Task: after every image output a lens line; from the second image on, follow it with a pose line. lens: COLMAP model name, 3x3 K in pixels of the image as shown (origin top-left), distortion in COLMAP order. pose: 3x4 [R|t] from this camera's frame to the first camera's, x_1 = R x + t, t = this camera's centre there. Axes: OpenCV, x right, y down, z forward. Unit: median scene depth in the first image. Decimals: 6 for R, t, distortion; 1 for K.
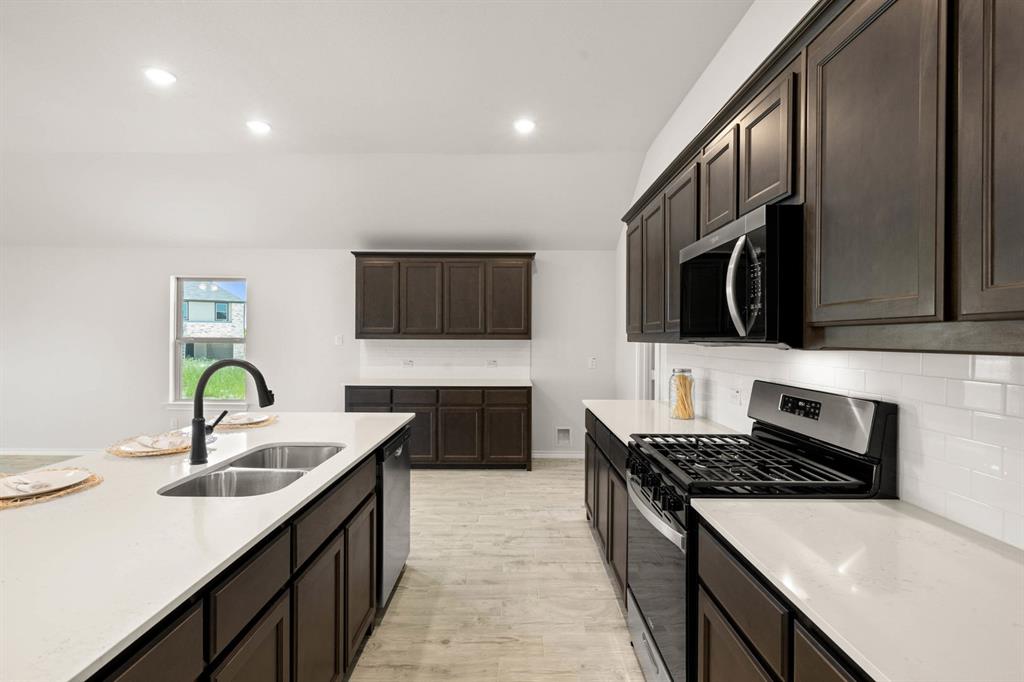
lens RADIAL K [[484.7, 0, 514.2], [0, 484.7, 339.2], [0, 0, 1]] dist [0.000483, -0.000063]
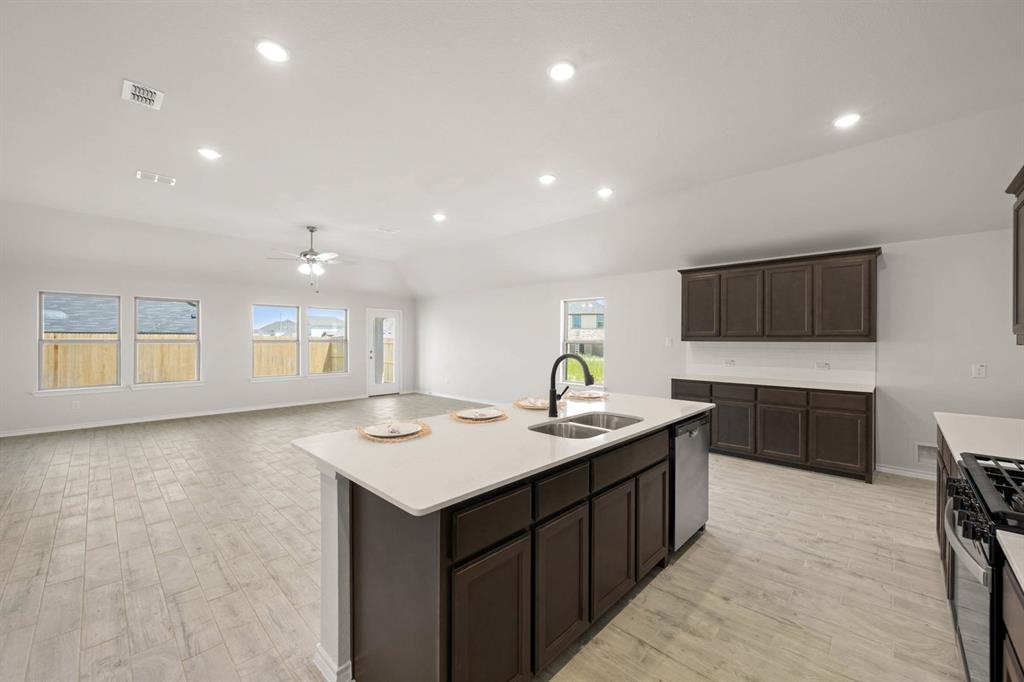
lens RADIAL K [[401.3, 0, 513.5], [0, 401.3, 340.5], [0, 0, 1]] dist [0.000355, 0.000388]
pose [[0.722479, 0.000295, -0.691393, 0.108625], [-0.001894, 0.999997, -0.001553, 0.000641], [0.691391, 0.002432, 0.722477, -0.041714]]
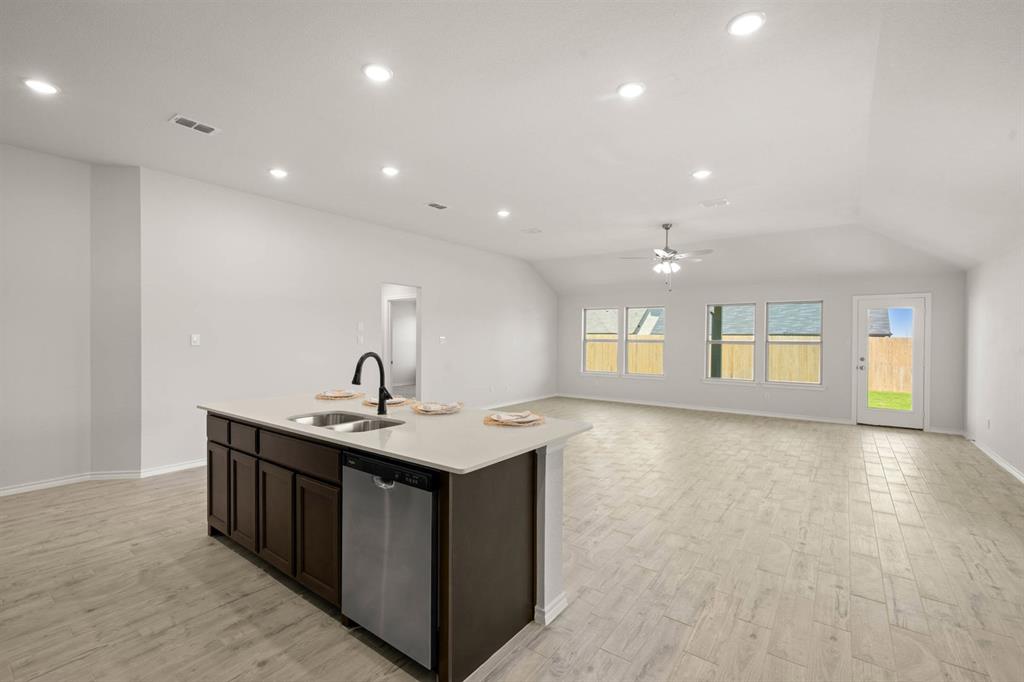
lens RADIAL K [[448.3, 0, 512.0], [0, 448.3, 341.0], [0, 0, 1]] dist [0.000010, -0.000247]
pose [[-0.597152, -0.002435, -0.802124, 0.180693], [-0.011348, 0.999921, 0.005414, -0.003924], [0.802047, 0.012336, -0.597133, 1.293160]]
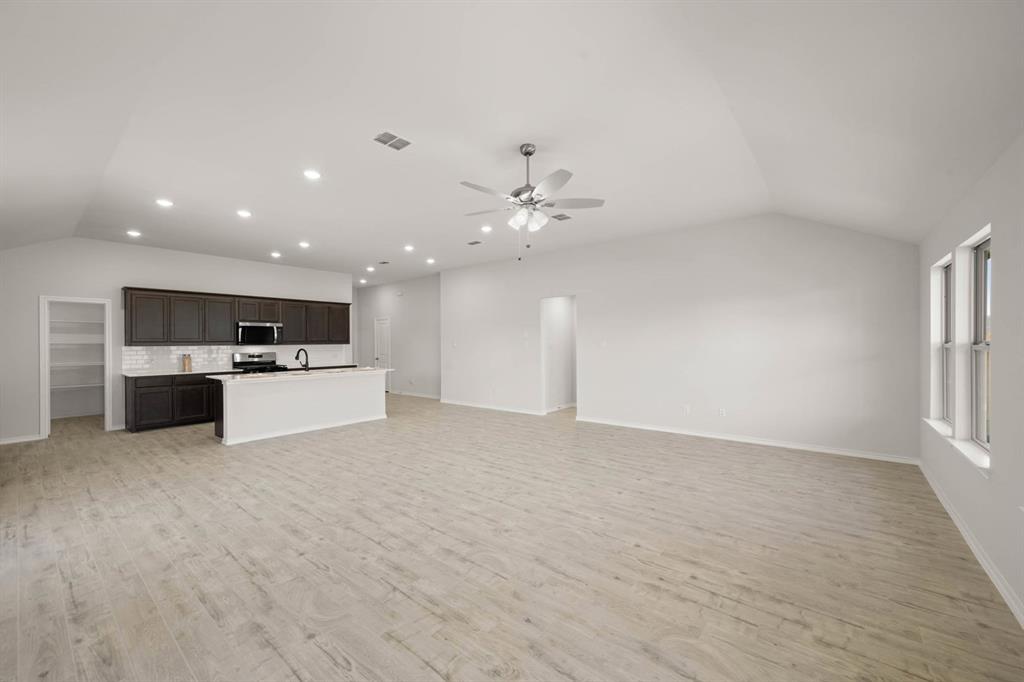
lens RADIAL K [[401.3, 0, 513.5], [0, 401.3, 340.5], [0, 0, 1]] dist [0.000355, 0.000388]
pose [[-0.777435, 0.002591, 0.628958, -2.465373], [0.005856, 0.999978, 0.003118, -0.016940], [-0.628936, 0.006107, -0.777433, 1.491747]]
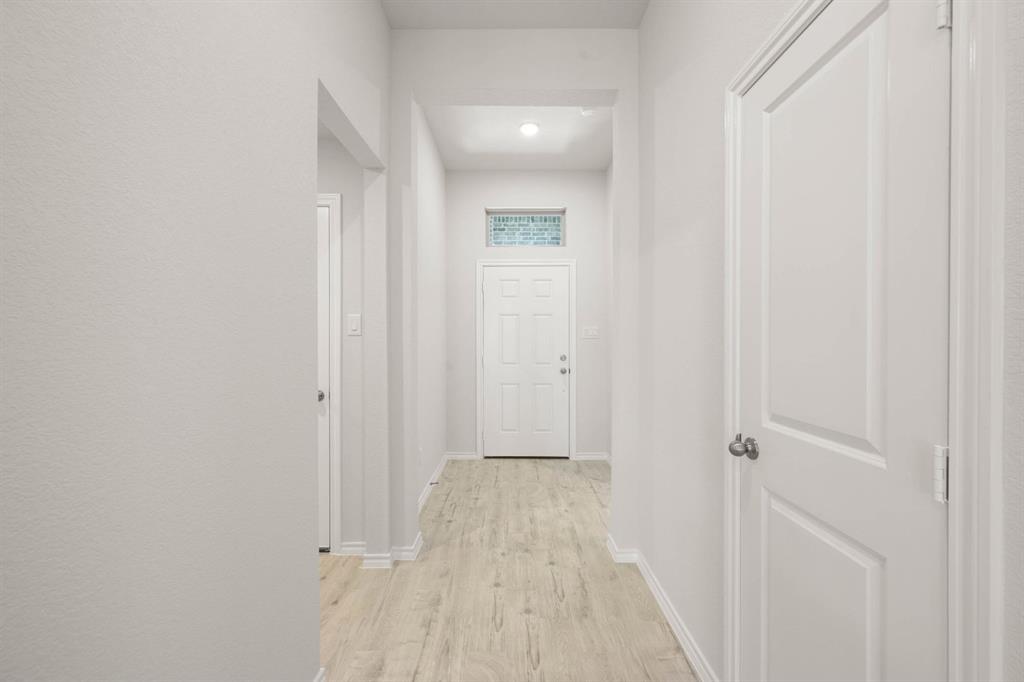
lens RADIAL K [[401.3, 0, 513.5], [0, 401.3, 340.5], [0, 0, 1]] dist [0.000355, 0.000388]
pose [[-0.002181, -0.007858, 0.999967, 0.341612], [0.004411, 0.999959, 0.007867, 0.042959], [-0.999988, 0.004428, -0.002146, -0.296236]]
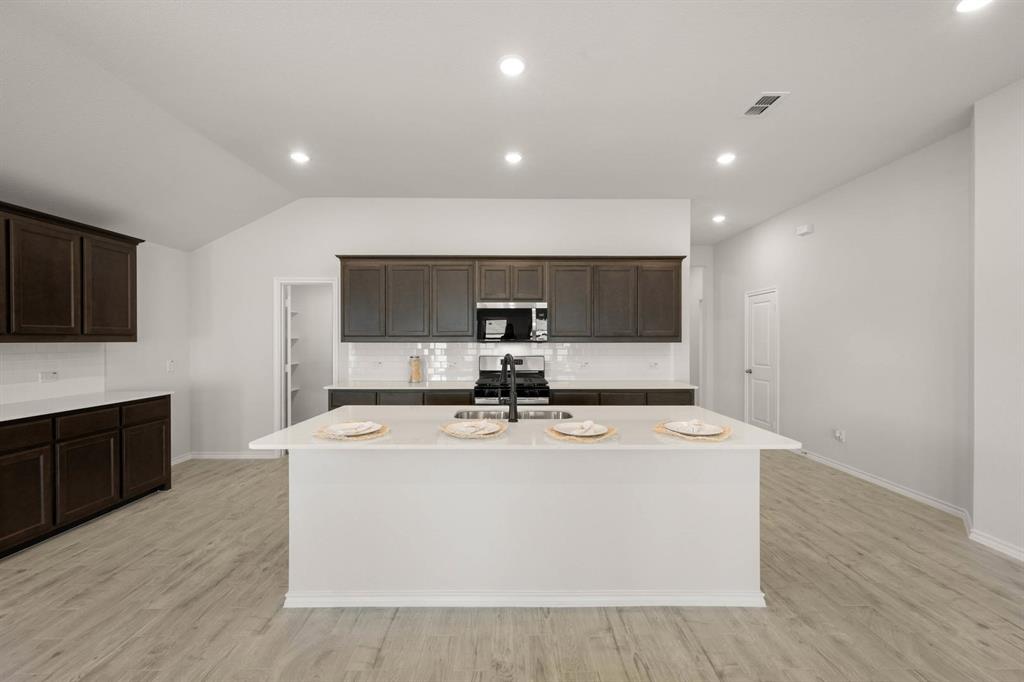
lens RADIAL K [[401.3, 0, 513.5], [0, 401.3, 340.5], [0, 0, 1]] dist [0.000355, 0.000388]
pose [[-0.010344, -0.004883, 0.999935, -1.097102], [0.003957, 0.999980, 0.004924, -0.004465], [-0.999939, 0.004008, -0.010325, 0.575870]]
